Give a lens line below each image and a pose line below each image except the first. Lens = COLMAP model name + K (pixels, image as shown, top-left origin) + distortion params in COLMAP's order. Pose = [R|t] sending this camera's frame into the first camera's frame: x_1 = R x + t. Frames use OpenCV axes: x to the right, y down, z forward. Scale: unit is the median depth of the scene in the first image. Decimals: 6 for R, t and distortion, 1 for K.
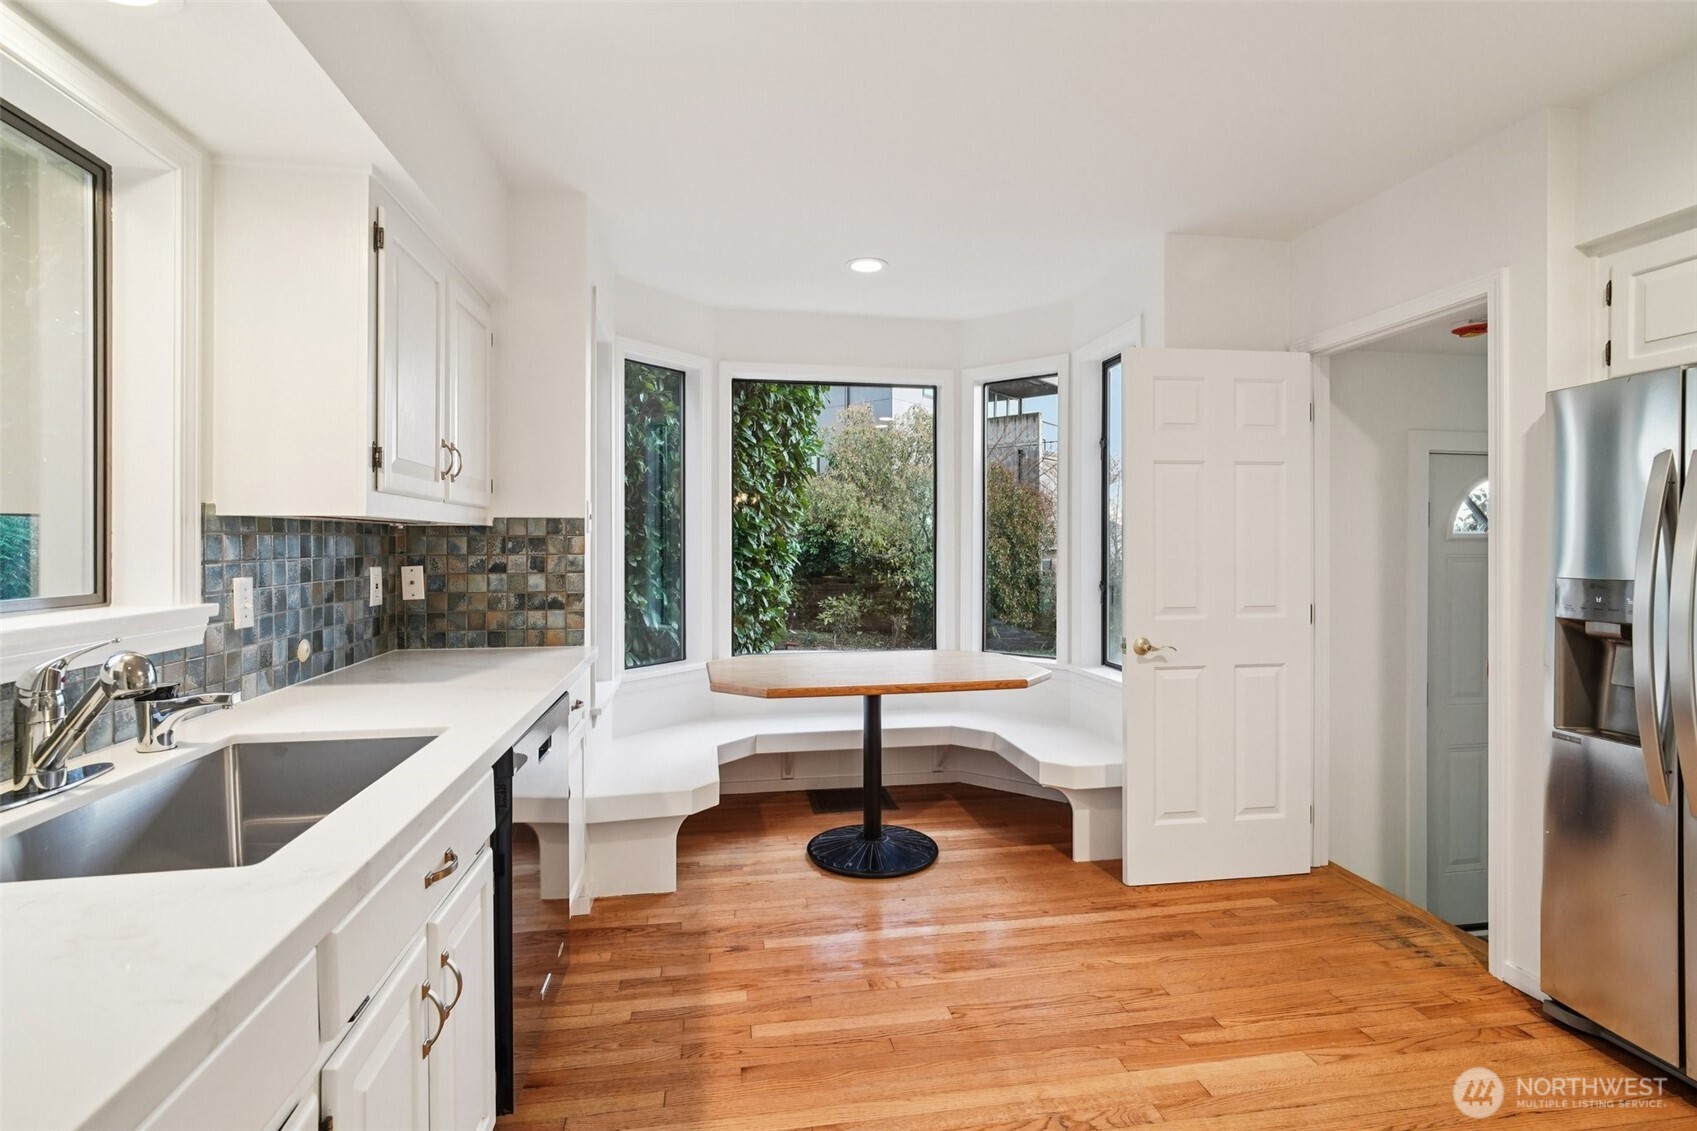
lens RADIAL K [[795.4, 0, 860.3], [0, 795.4, 542.2], [0, 0, 1]] dist [-0.001728, 0.000230]
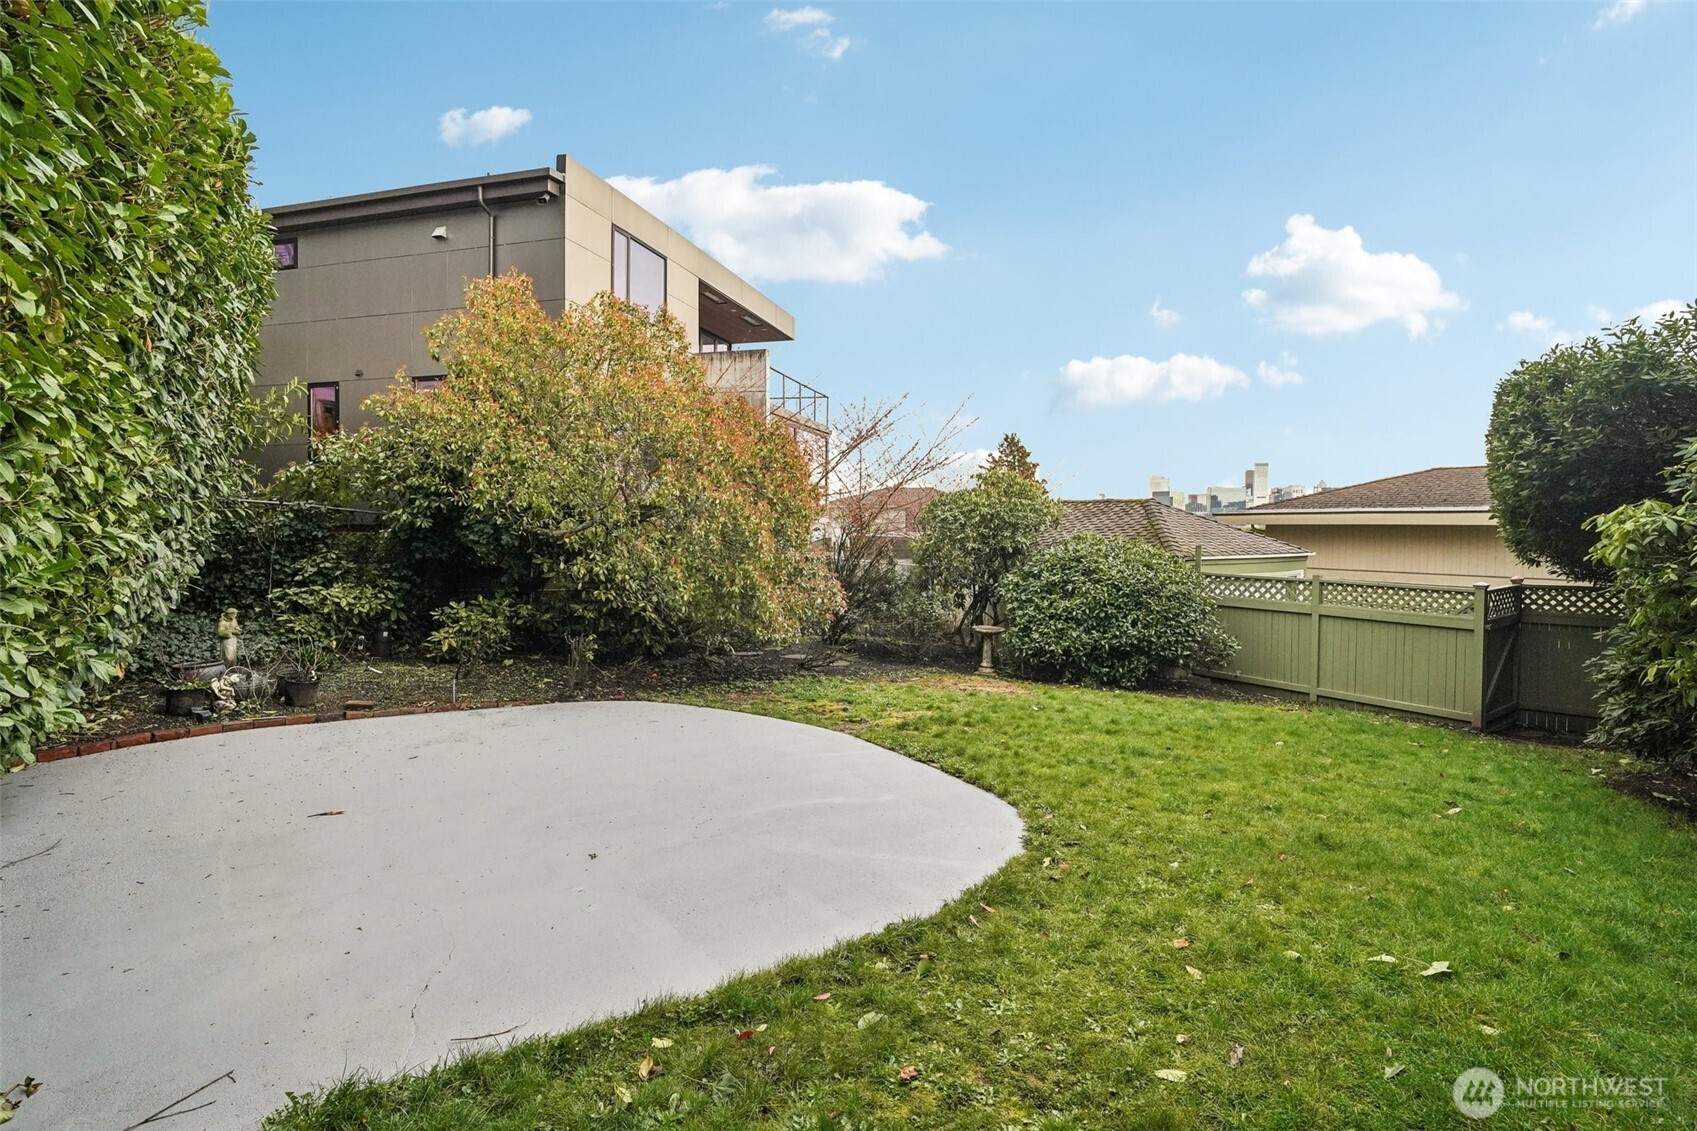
lens RADIAL K [[795.4, 0, 860.3], [0, 795.4, 542.2], [0, 0, 1]] dist [-0.001728, 0.000230]
pose [[0.921395, -0.000066, 0.388628, 0.010356], [-0.008383, 0.999764, 0.020046, 0.010939], [-0.388538, -0.021728, 0.921177, 0.356378]]
